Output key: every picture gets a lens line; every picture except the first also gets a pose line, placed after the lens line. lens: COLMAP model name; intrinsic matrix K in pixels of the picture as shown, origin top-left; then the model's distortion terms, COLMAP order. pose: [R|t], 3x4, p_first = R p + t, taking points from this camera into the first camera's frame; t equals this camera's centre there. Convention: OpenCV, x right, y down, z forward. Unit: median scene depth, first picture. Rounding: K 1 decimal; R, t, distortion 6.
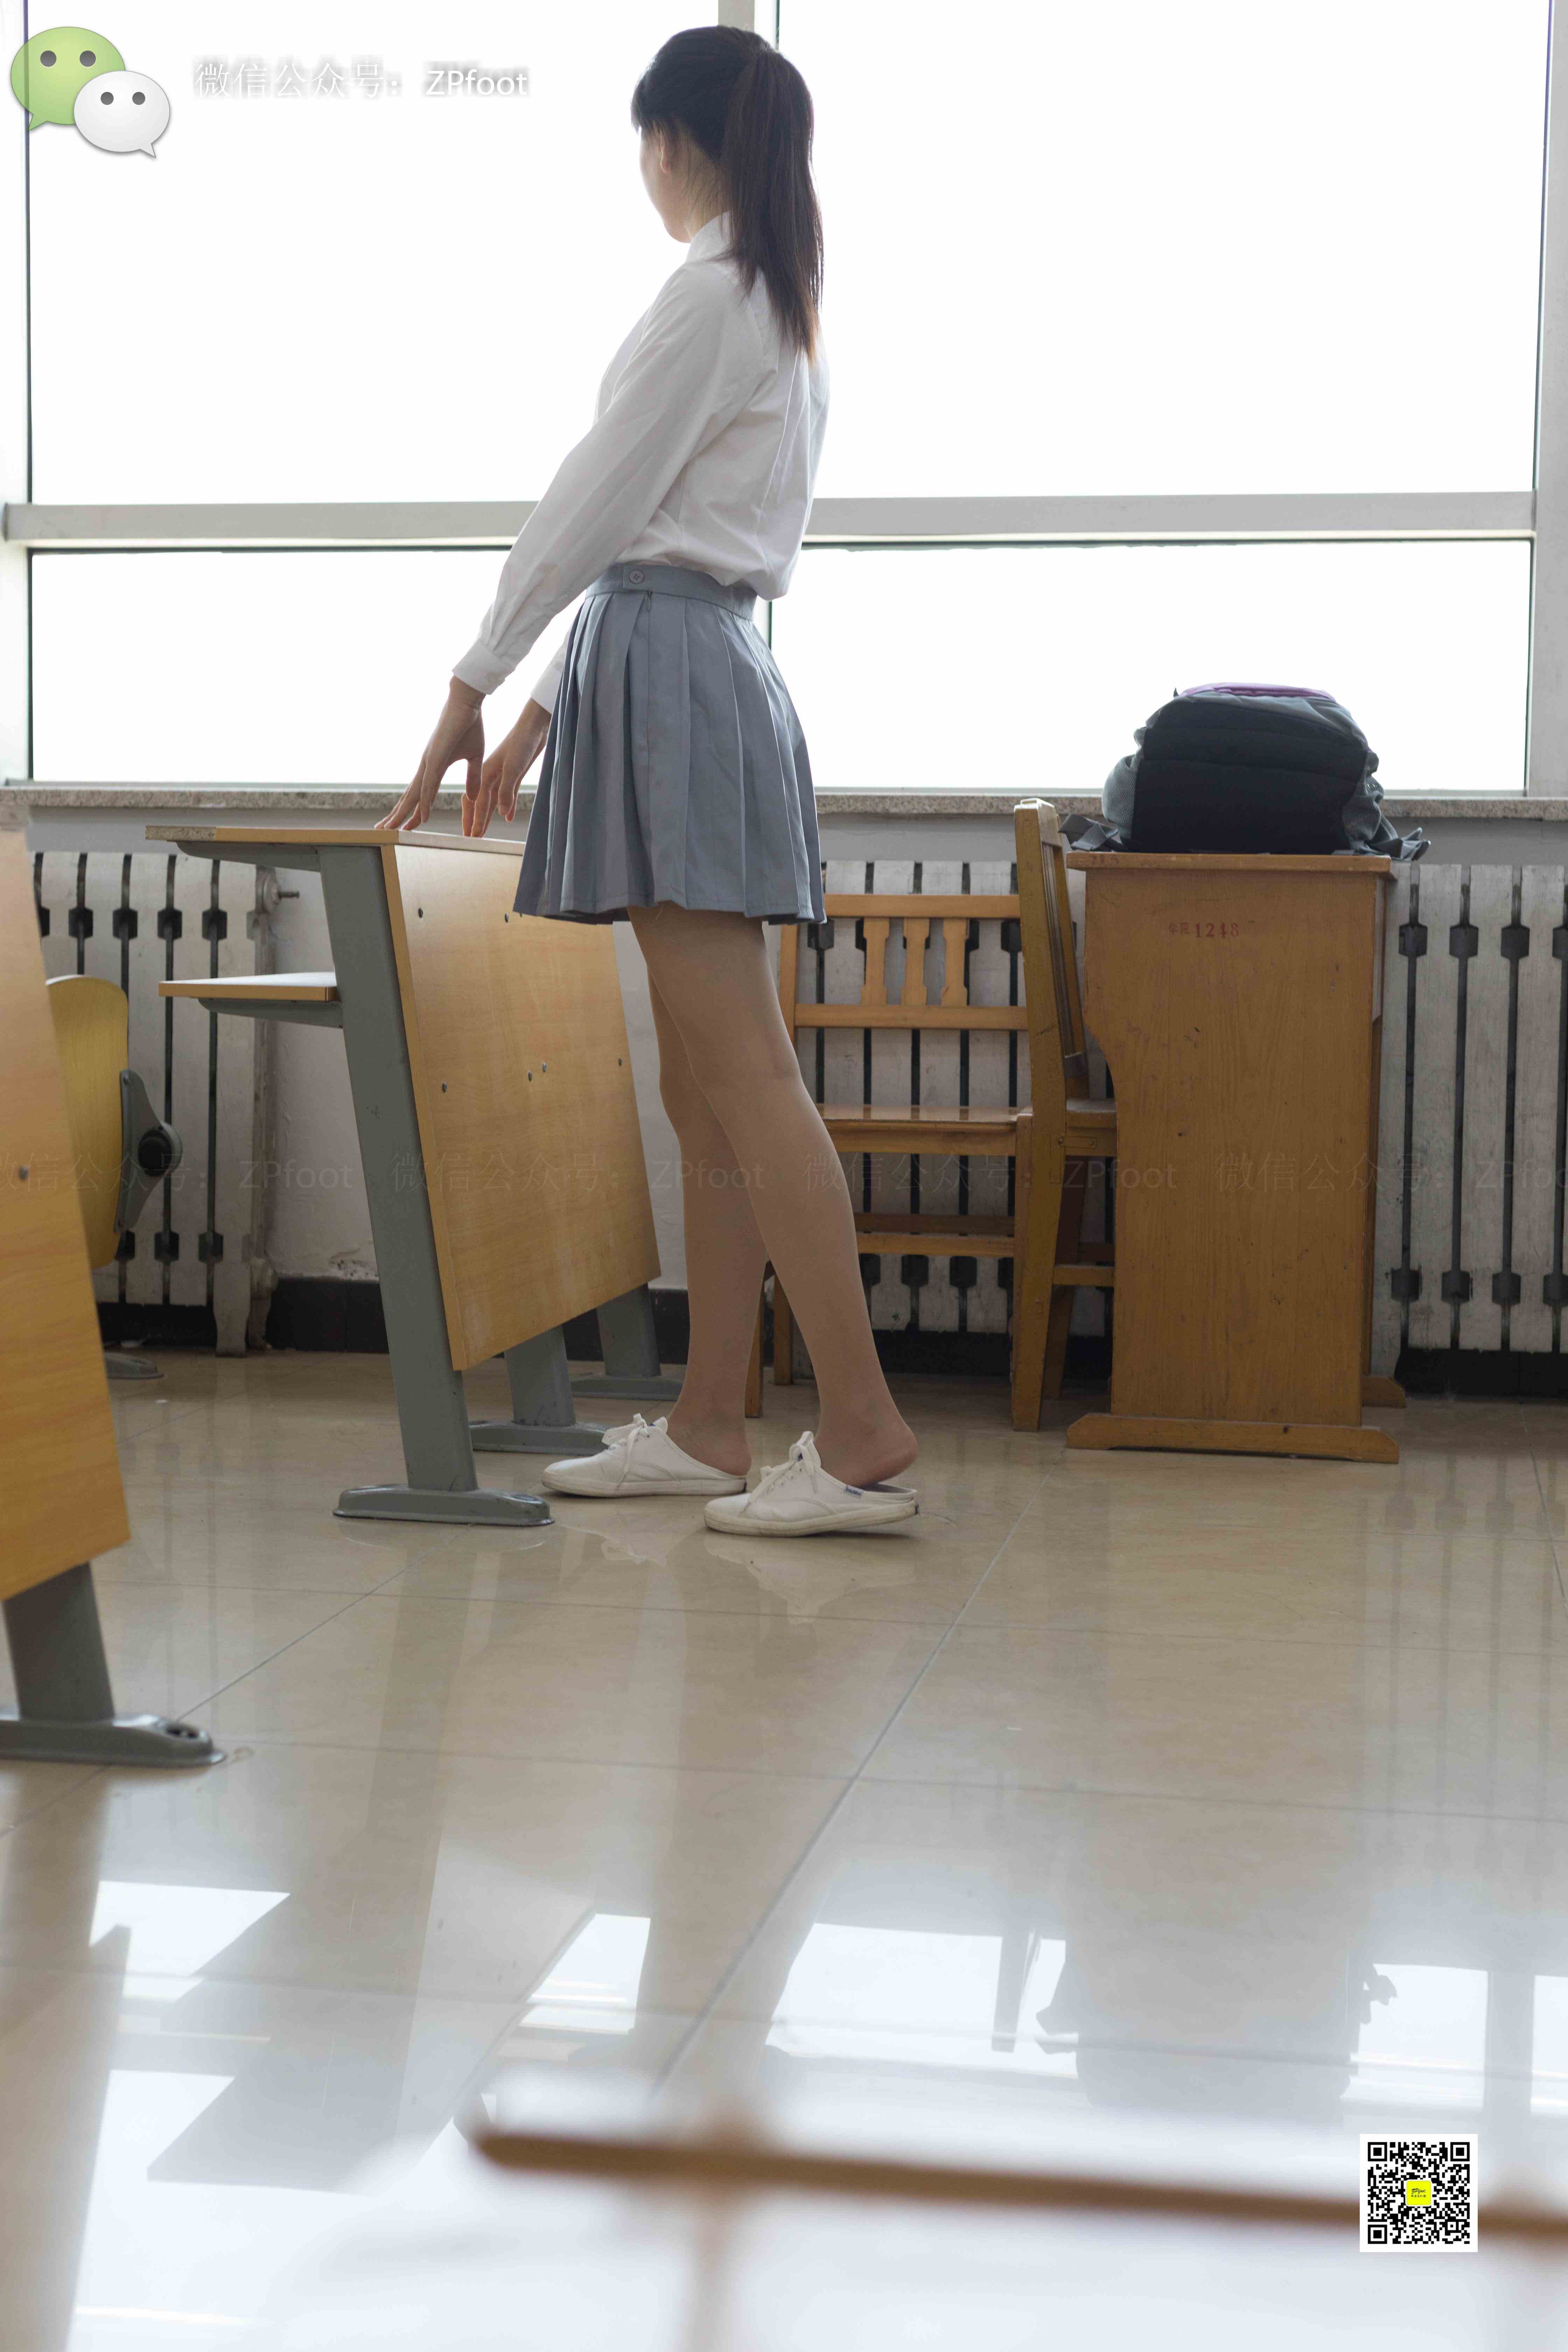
lens RADIAL K [[3310.6, 0, 784.0], [0, 3310.6, 1176.0], [0, 0, 1]] dist [0.034263, 0.001568]
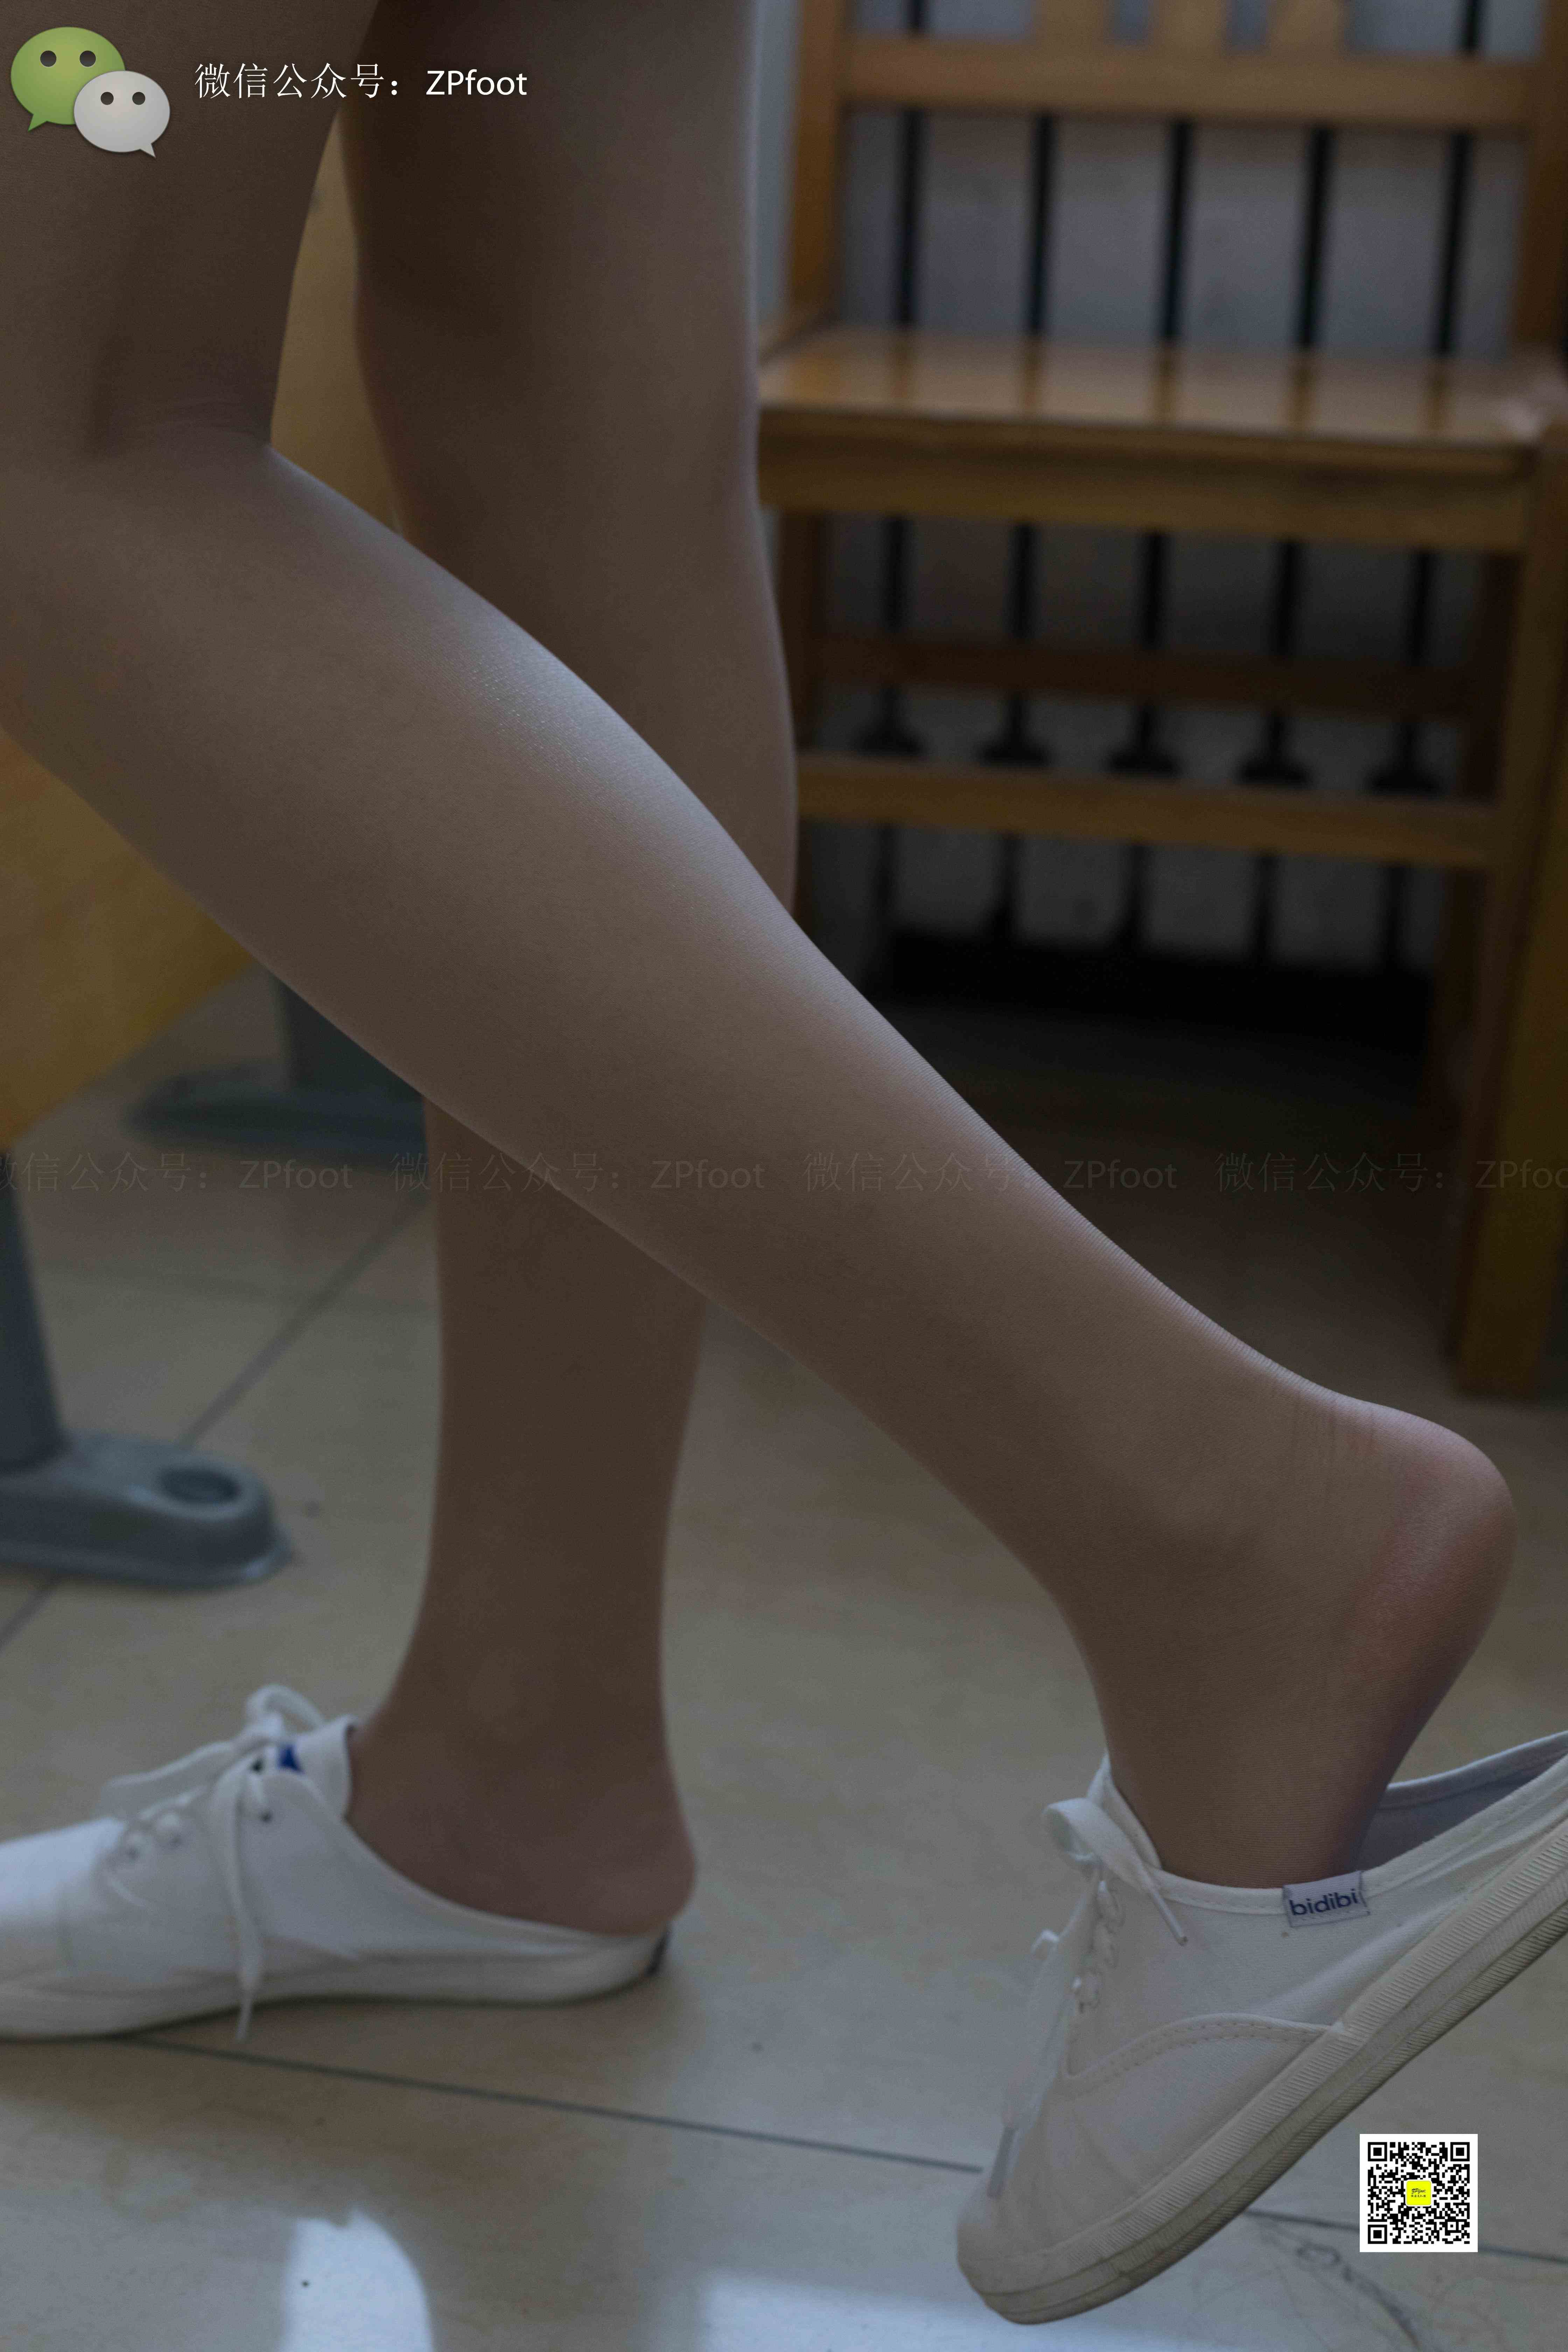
lens RADIAL K [[3366.4, 0, 784.0], [0, 3366.4, 1176.0], [0, 0, 1]] dist [-0.017579, 0.076787]
pose [[0.999390, 0.033634, -0.009380, 0.004429], [-0.030028, 0.964957, 0.260683, -0.027909], [0.017819, -0.260243, 0.965379, 0.626115]]
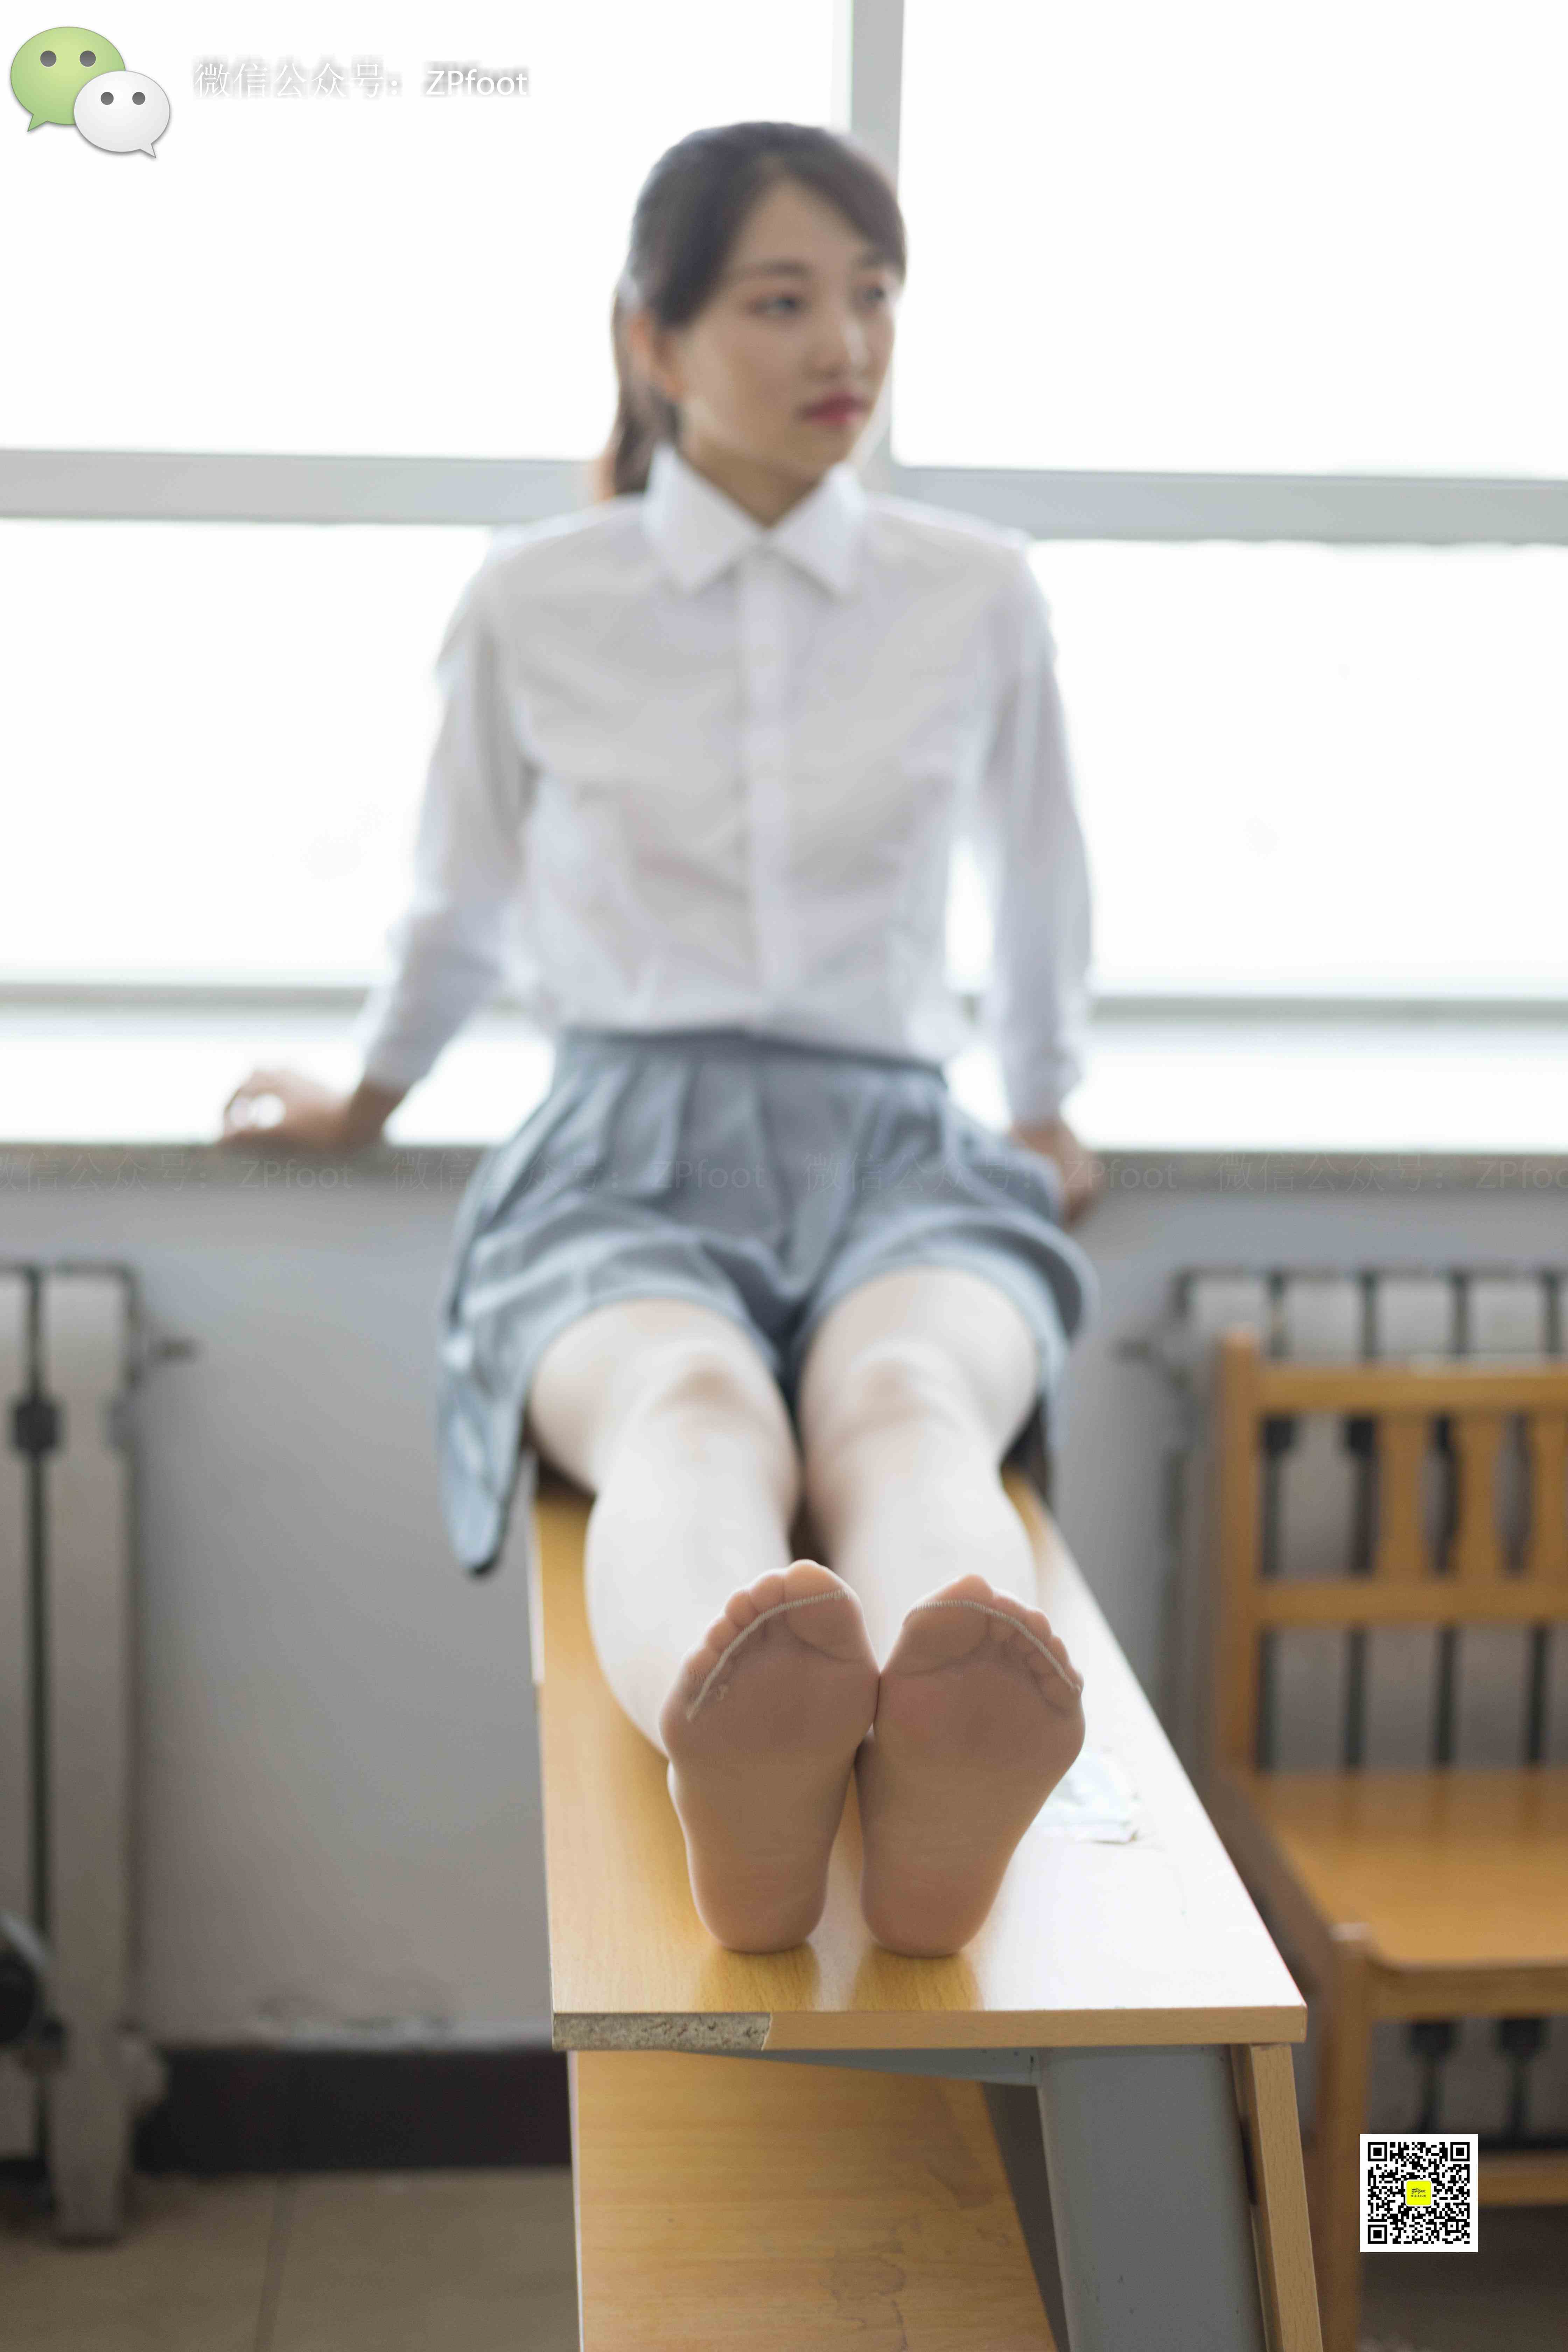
lens RADIAL K [[3412.6, 0, 784.0], [0, 3412.6, 1176.0], [0, 0, 1]] dist [-0.001613, 0.095399]
pose [[0.969463, -0.043430, 0.241360, -0.192735], [0.013354, 0.992083, 0.124876, -0.181827], [-0.244873, -0.117839, 0.962368, 0.512672]]
